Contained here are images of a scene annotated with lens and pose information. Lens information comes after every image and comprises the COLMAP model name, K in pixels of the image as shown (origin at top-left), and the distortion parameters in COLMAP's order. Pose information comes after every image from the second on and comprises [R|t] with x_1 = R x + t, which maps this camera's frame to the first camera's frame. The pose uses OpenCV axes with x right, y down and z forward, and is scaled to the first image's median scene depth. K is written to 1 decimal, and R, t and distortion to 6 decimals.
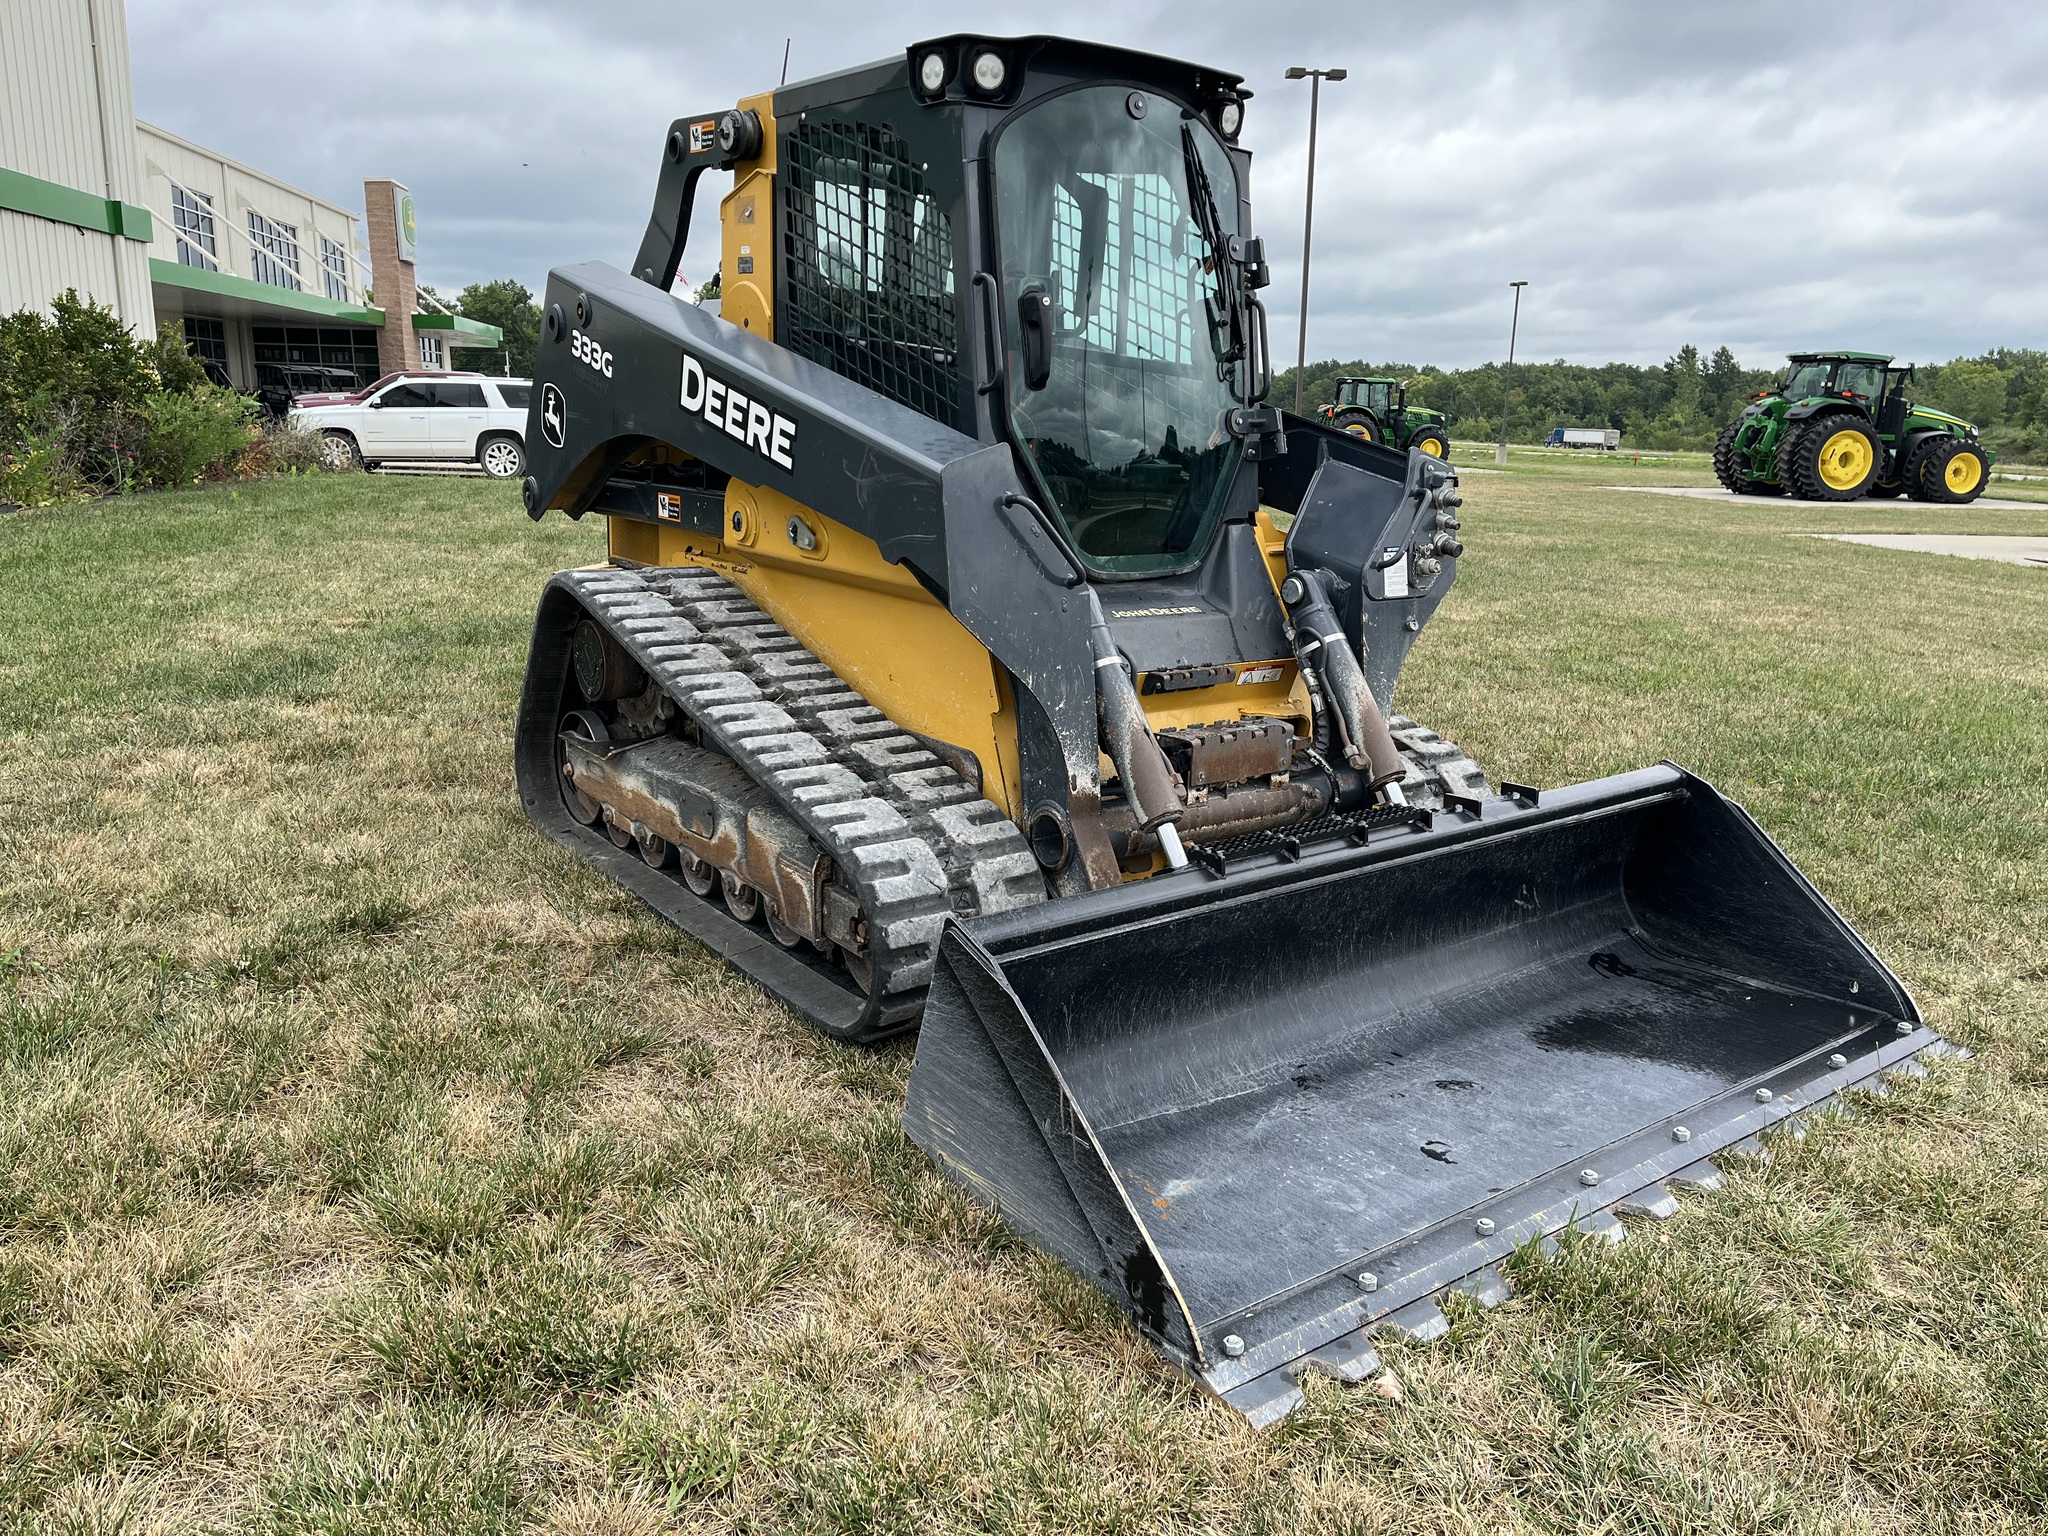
lens RADIAL K [[1535.3, 0, 1041.4], [0, 1535.3, 770.8], [0, 0, 1]] dist [0.087728, -0.116087]
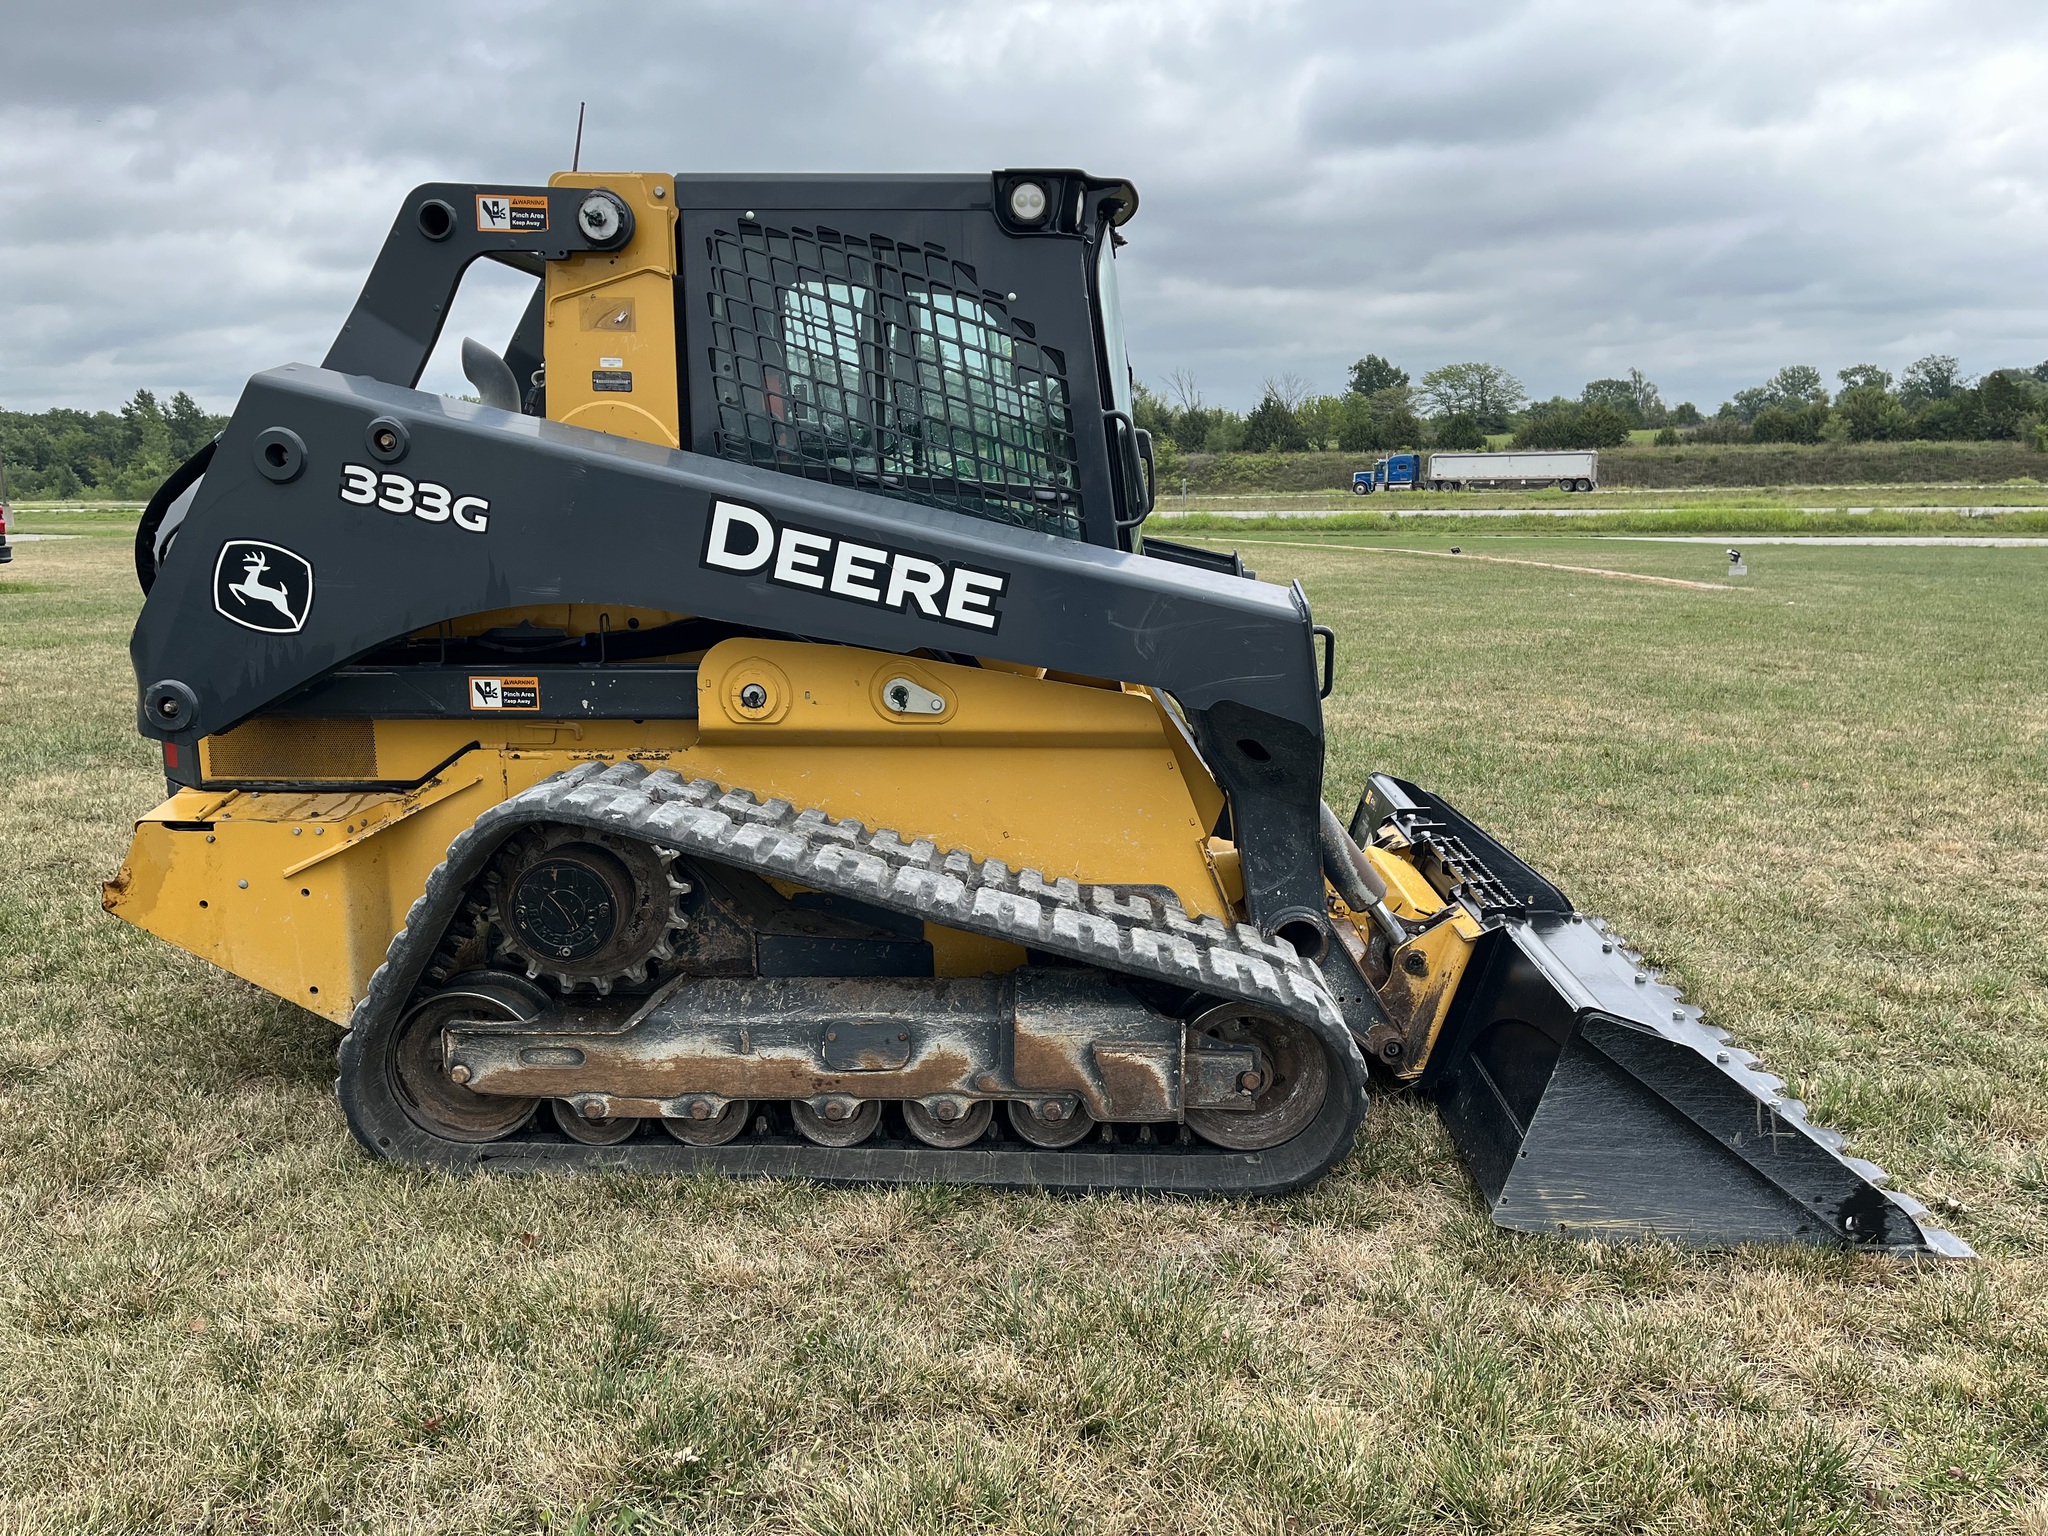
lens RADIAL K [[1535.3, 0, 1041.4], [0, 1535.3, 770.8], [0, 0, 1]] dist [0.087728, -0.116087]
pose [[0.623342, -0.181338, 0.760632, -0.789633], [0.201943, 0.977072, 0.067445, -0.158440], [-0.755423, 0.111563, 0.645670, 0.386438]]
